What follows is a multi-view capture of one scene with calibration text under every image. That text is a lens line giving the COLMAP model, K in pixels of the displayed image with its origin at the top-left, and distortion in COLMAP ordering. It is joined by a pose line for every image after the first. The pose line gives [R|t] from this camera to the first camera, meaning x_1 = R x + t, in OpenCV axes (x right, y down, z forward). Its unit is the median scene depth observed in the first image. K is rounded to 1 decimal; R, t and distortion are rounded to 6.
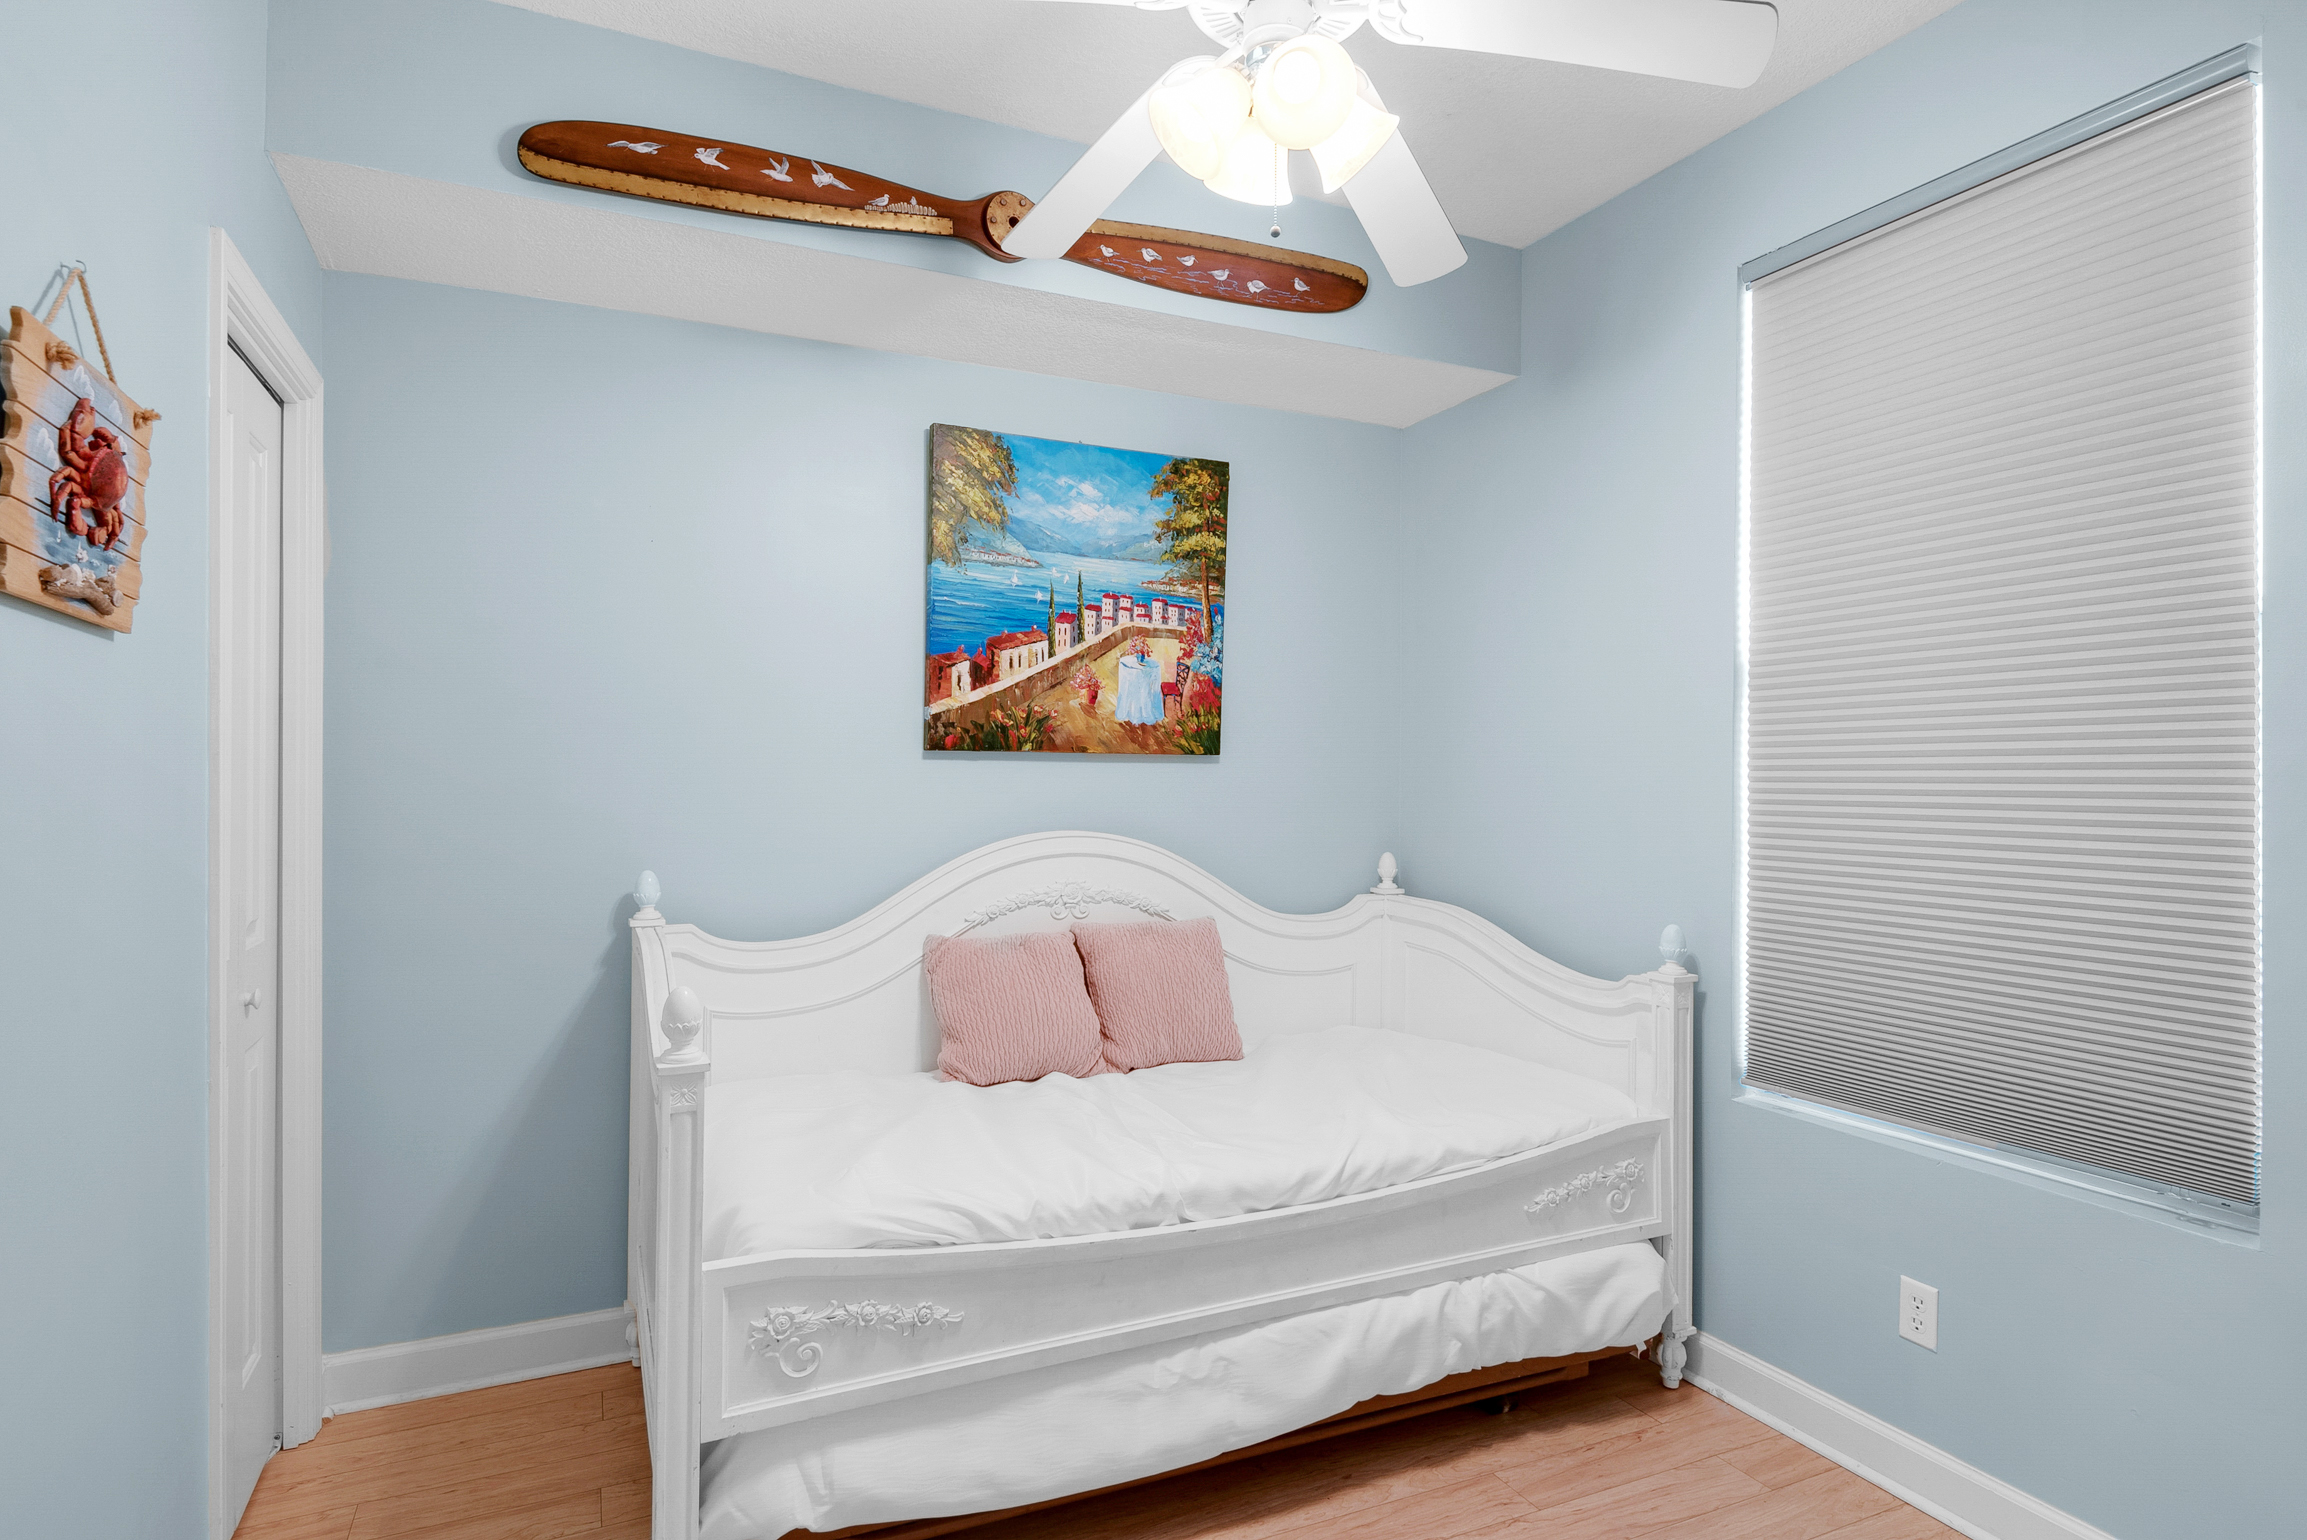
lens RADIAL K [[1222.6, 0, 1153.5], [0, 1222.6, 770.0], [0, 0, 1]] dist [0.011048, 0.000151]
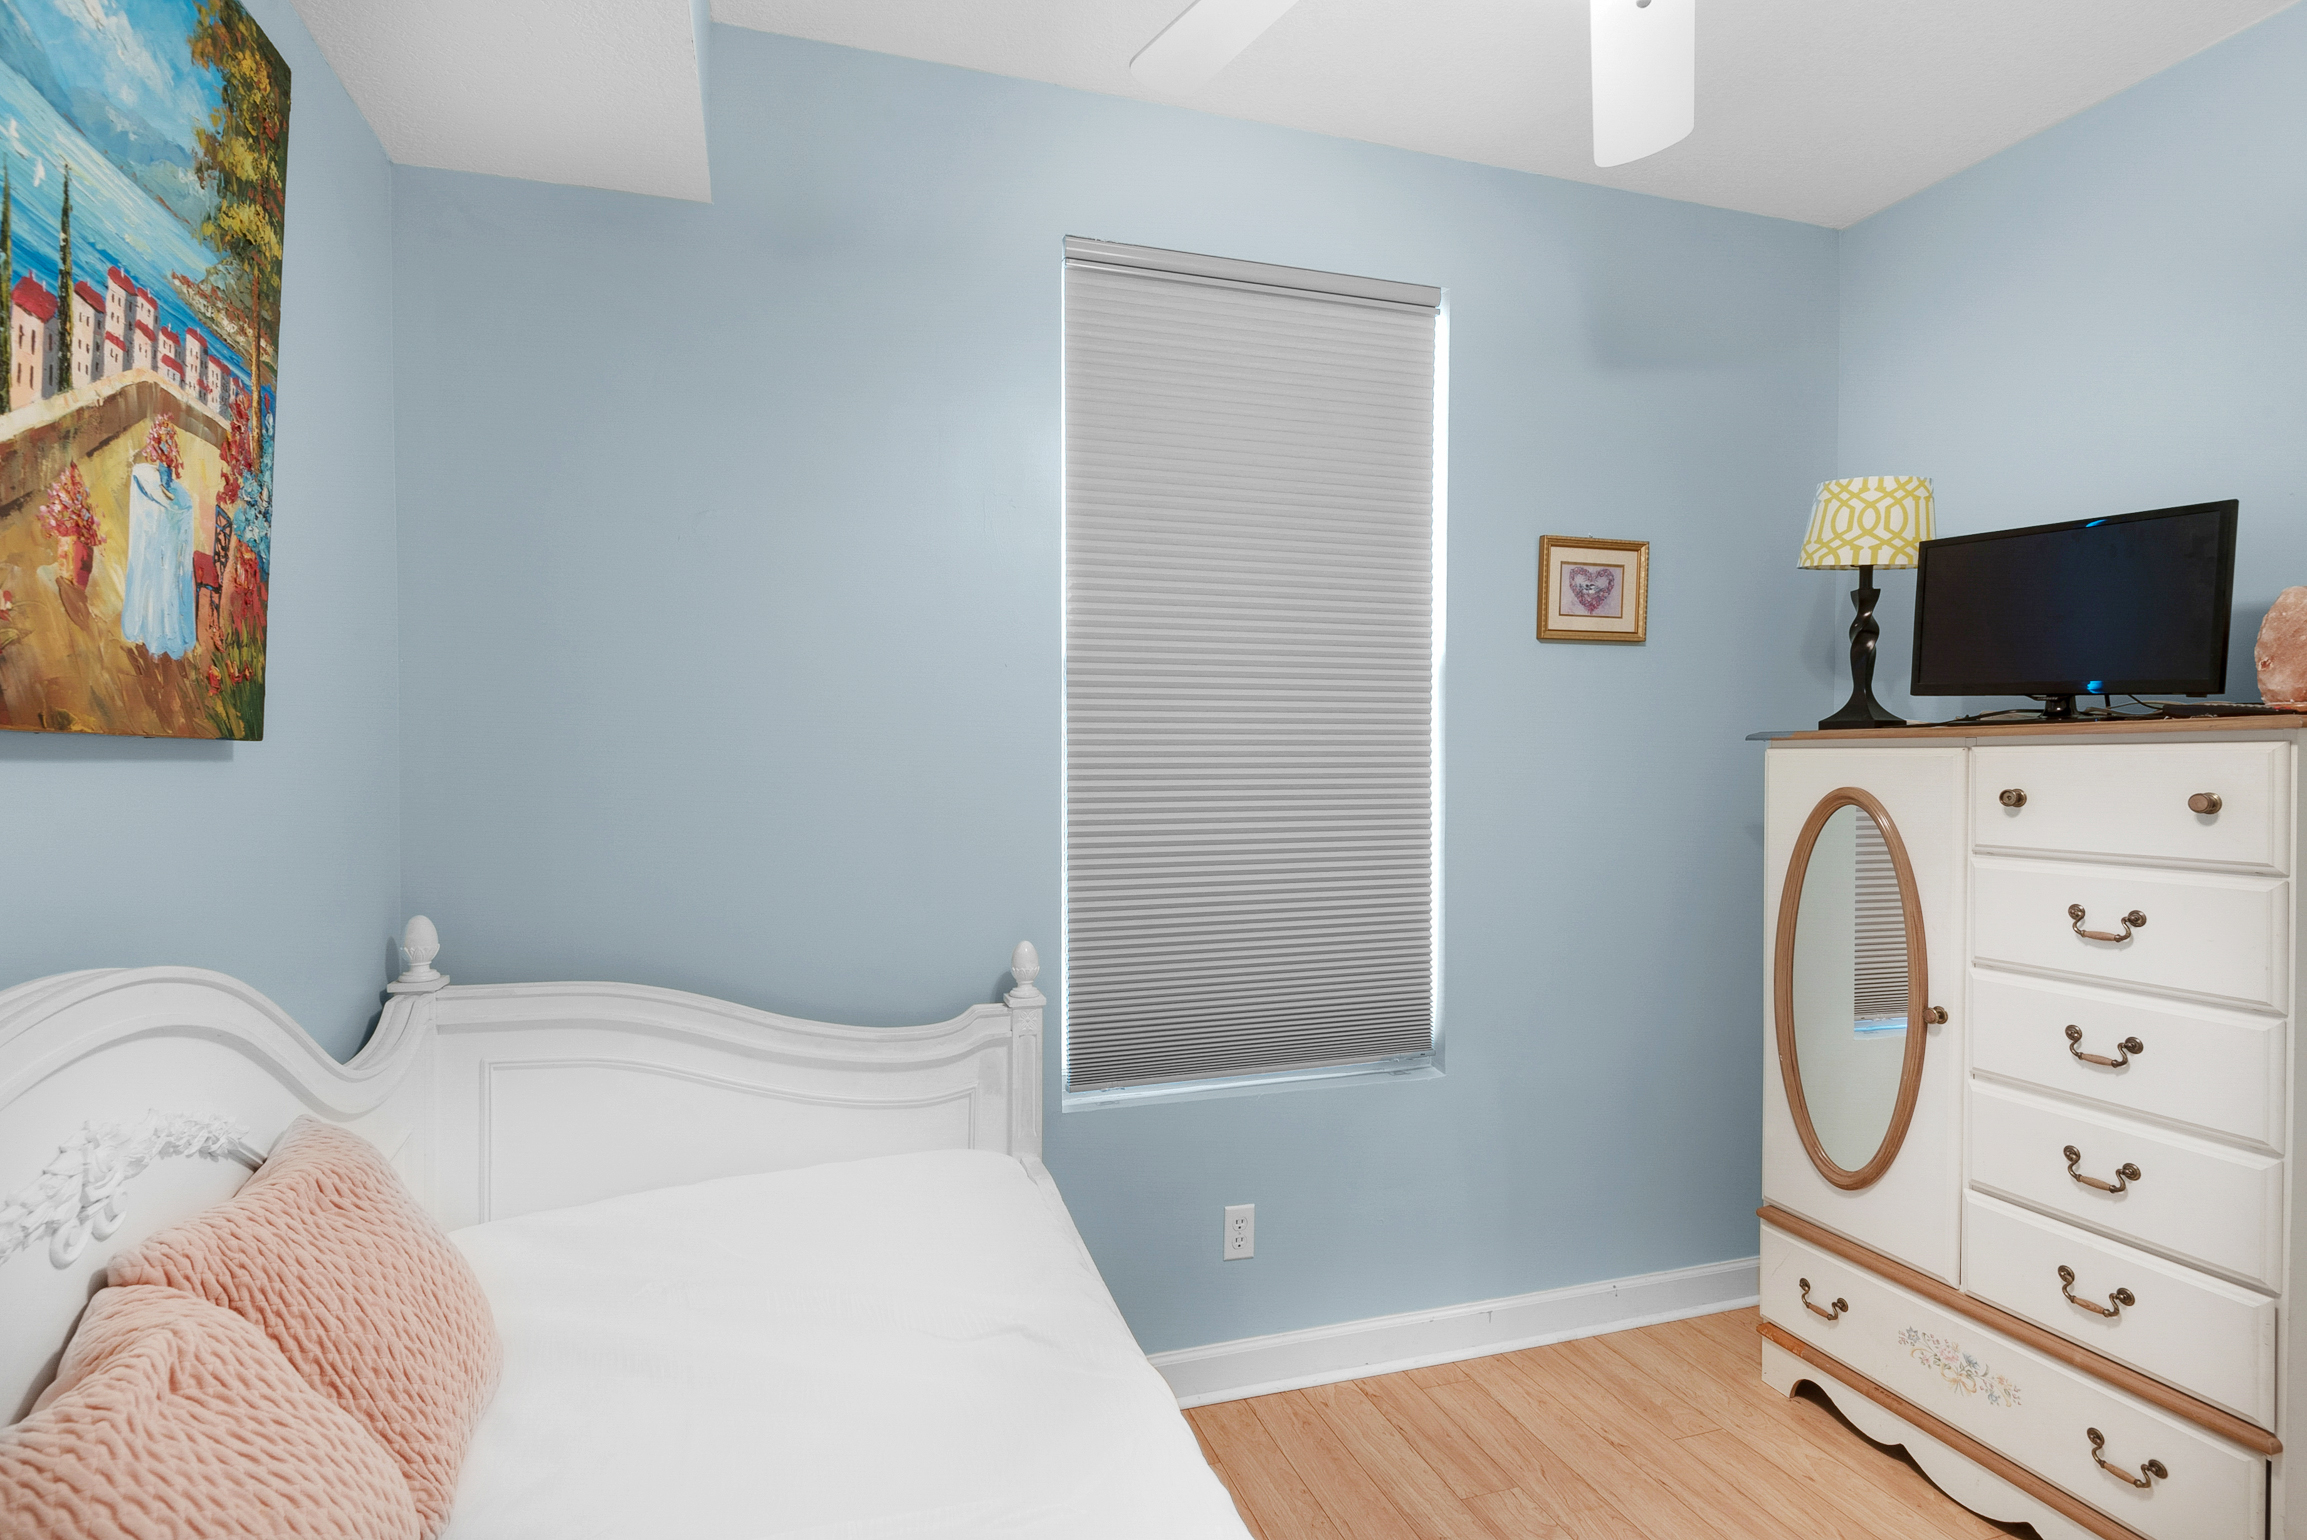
lens RADIAL K [[1156.6, 0, 1153.5], [0, 1156.6, 770.0], [0, 0, 1]] dist [0.000895, -0.001163]
pose [[0.108803, -0.014455, 0.993958, -0.330276], [-0.004094, 0.999879, 0.014990, -0.009605], [-0.994055, -0.005700, 0.108731, 0.673423]]
